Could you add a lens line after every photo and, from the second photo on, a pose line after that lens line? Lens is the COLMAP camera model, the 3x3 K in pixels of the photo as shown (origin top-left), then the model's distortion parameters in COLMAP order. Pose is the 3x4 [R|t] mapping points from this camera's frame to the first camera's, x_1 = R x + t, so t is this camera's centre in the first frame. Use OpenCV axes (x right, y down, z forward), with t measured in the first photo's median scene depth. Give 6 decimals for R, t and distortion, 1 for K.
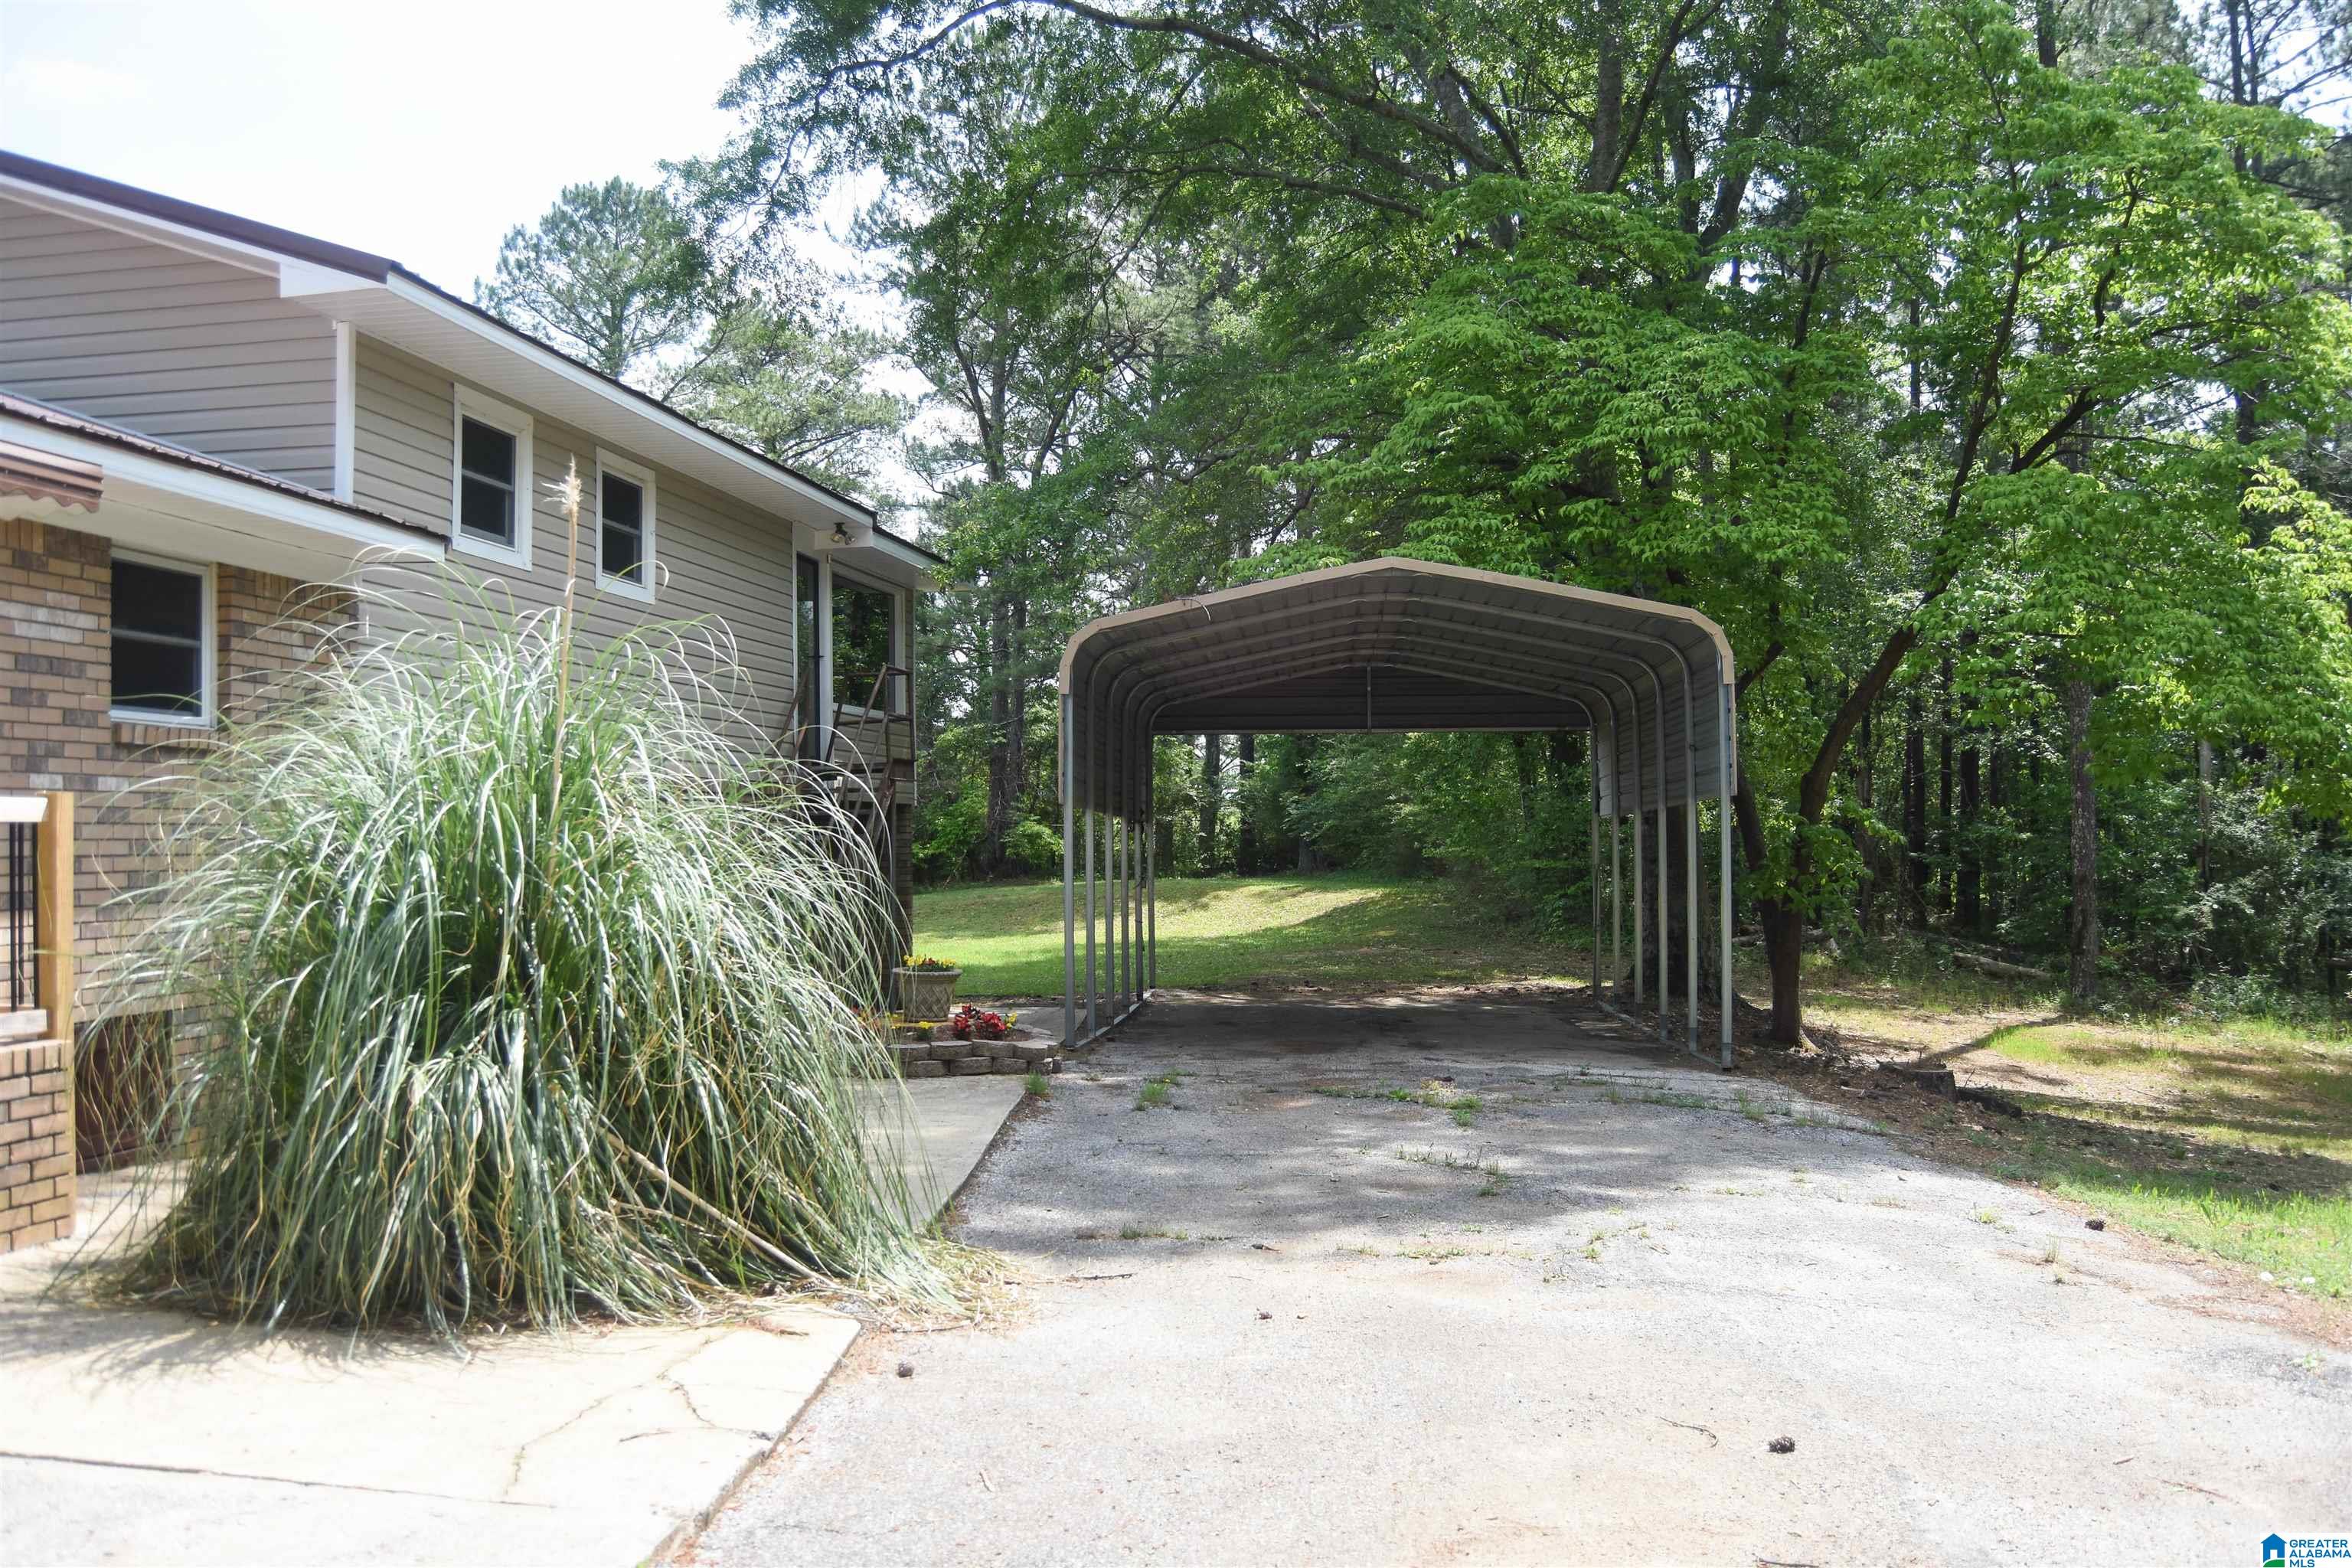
lens RADIAL K [[1870.2, 0, 1182.7], [0, 1870.2, 790.8], [0, 0, 1]] dist [-0.101715, 0.050930]
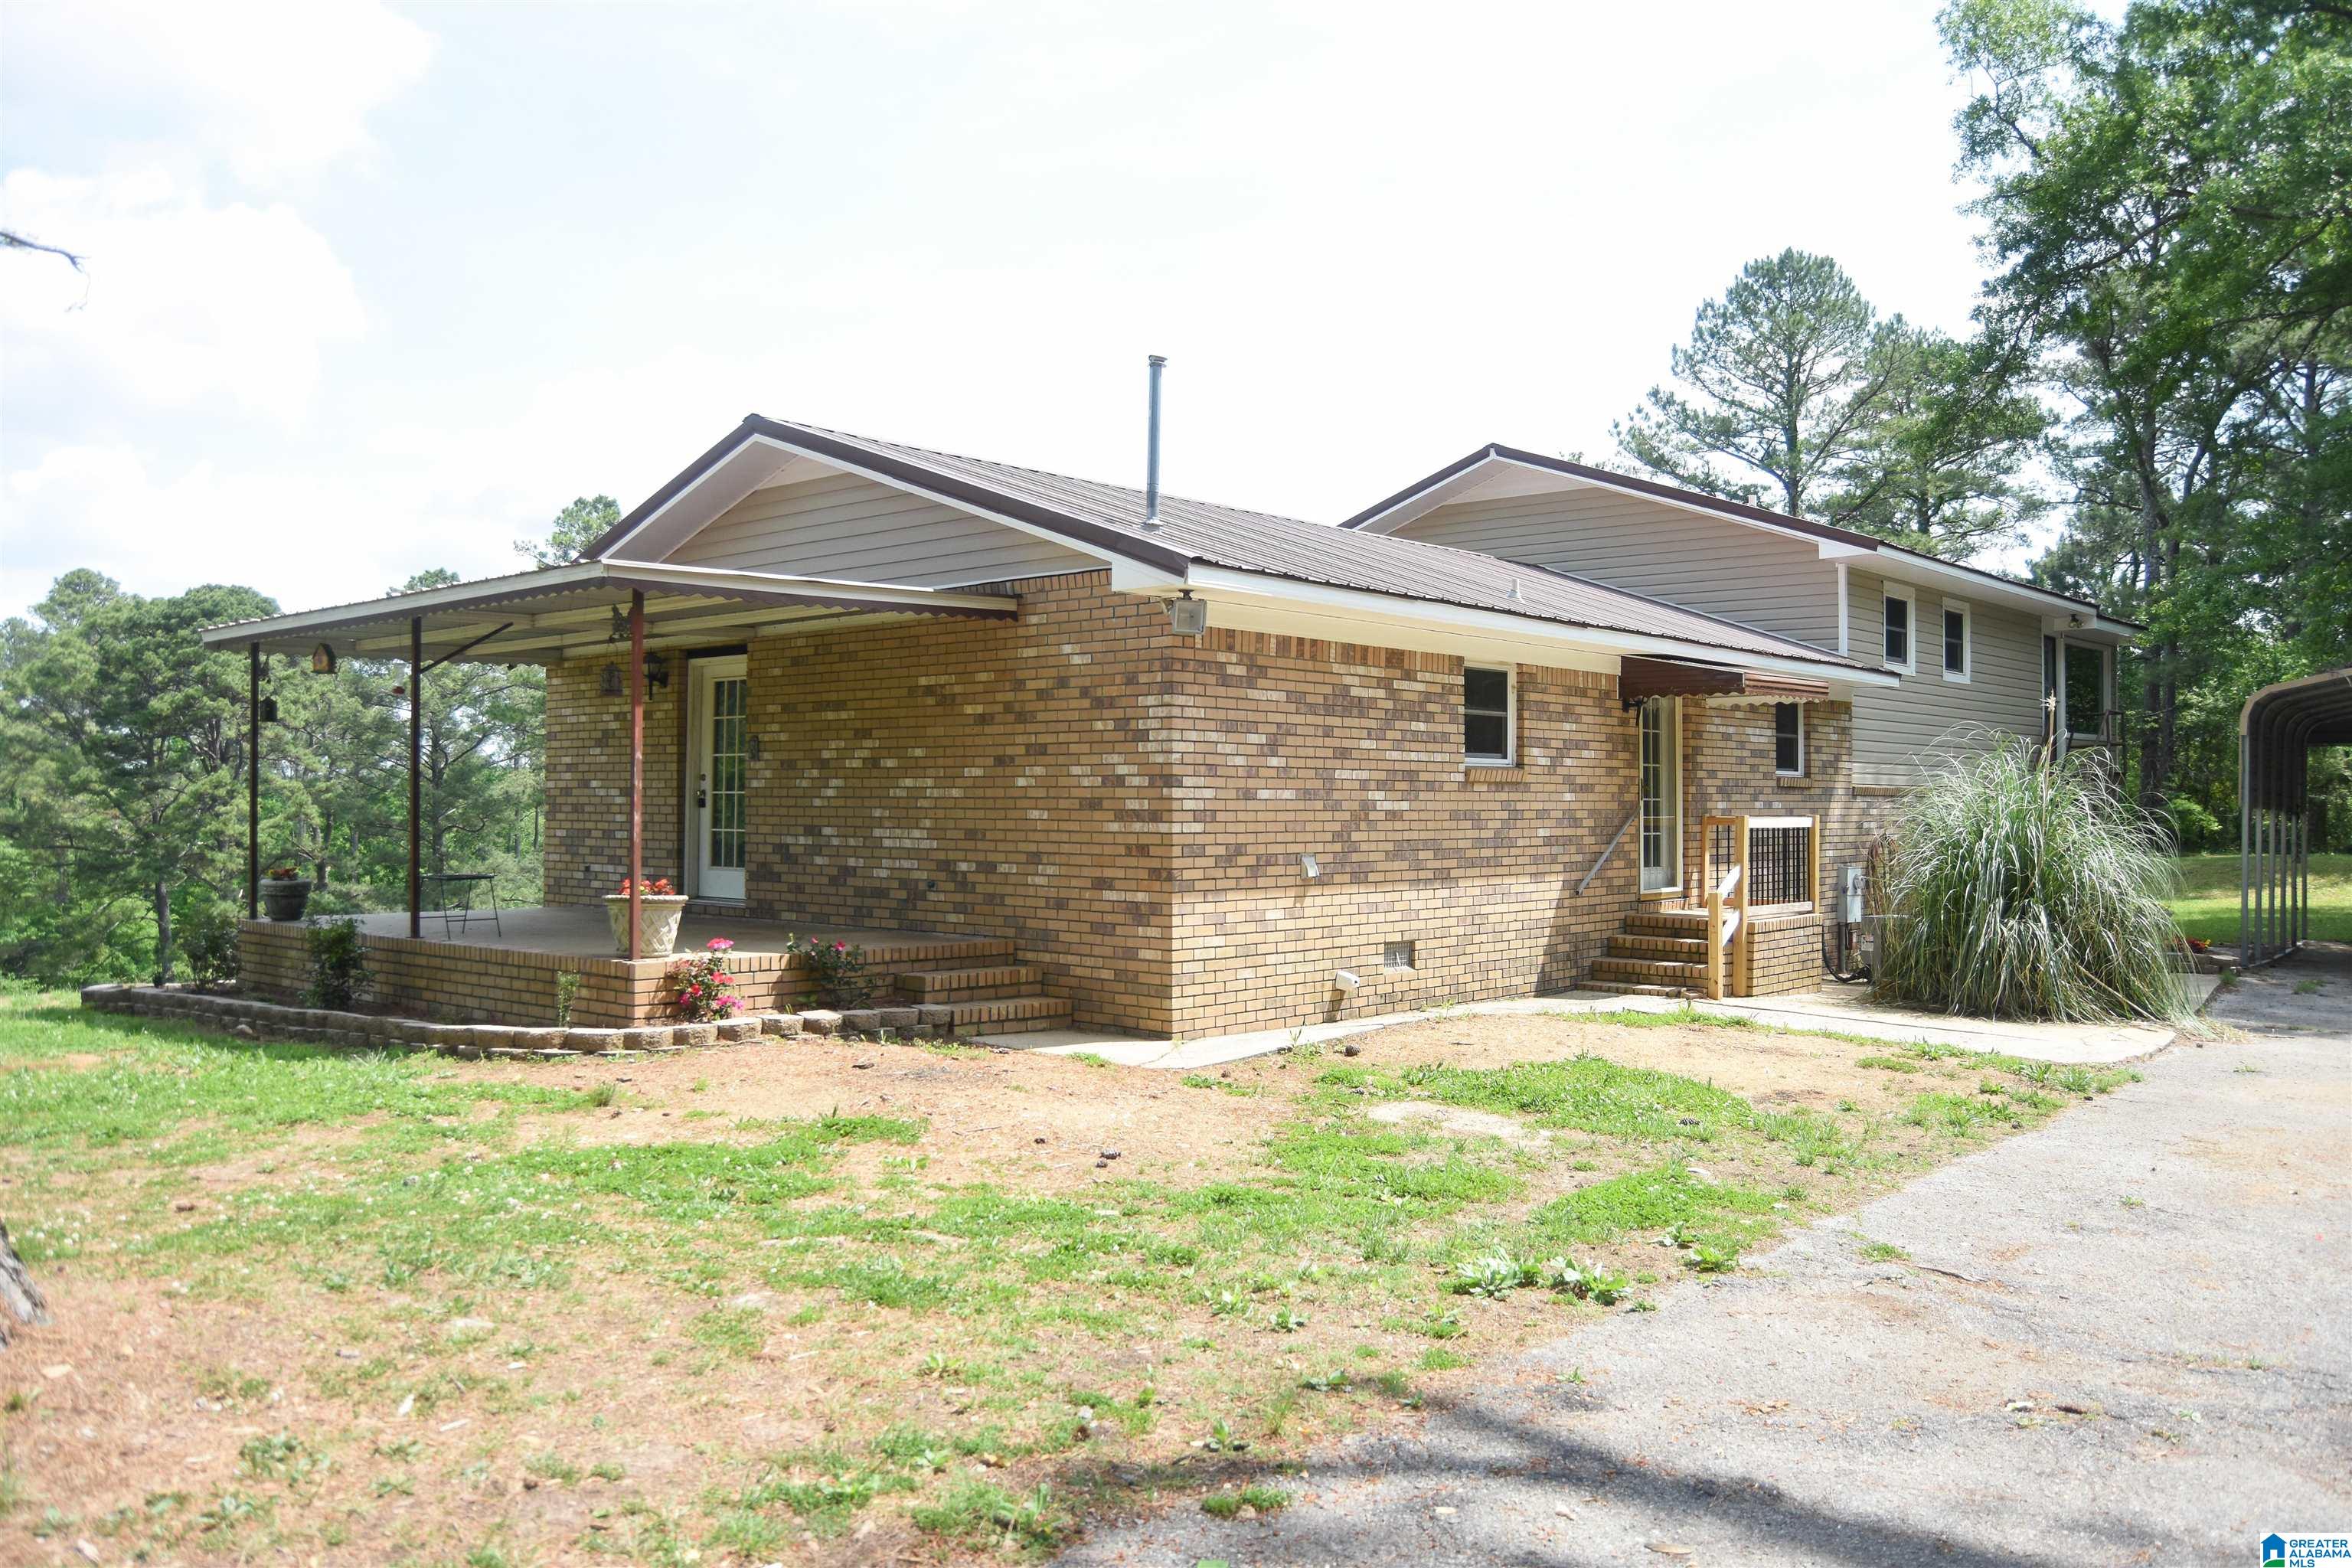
lens RADIAL K [[1870.2, 0, 1182.7], [0, 1870.2, 790.8], [0, 0, 1]] dist [-0.101715, 0.050930]
pose [[0.841801, 0.008167, -0.539726, 0.002715], [0.003226, 0.999792, 0.020160, -0.011730], [0.539778, -0.018712, 0.841599, -0.217384]]
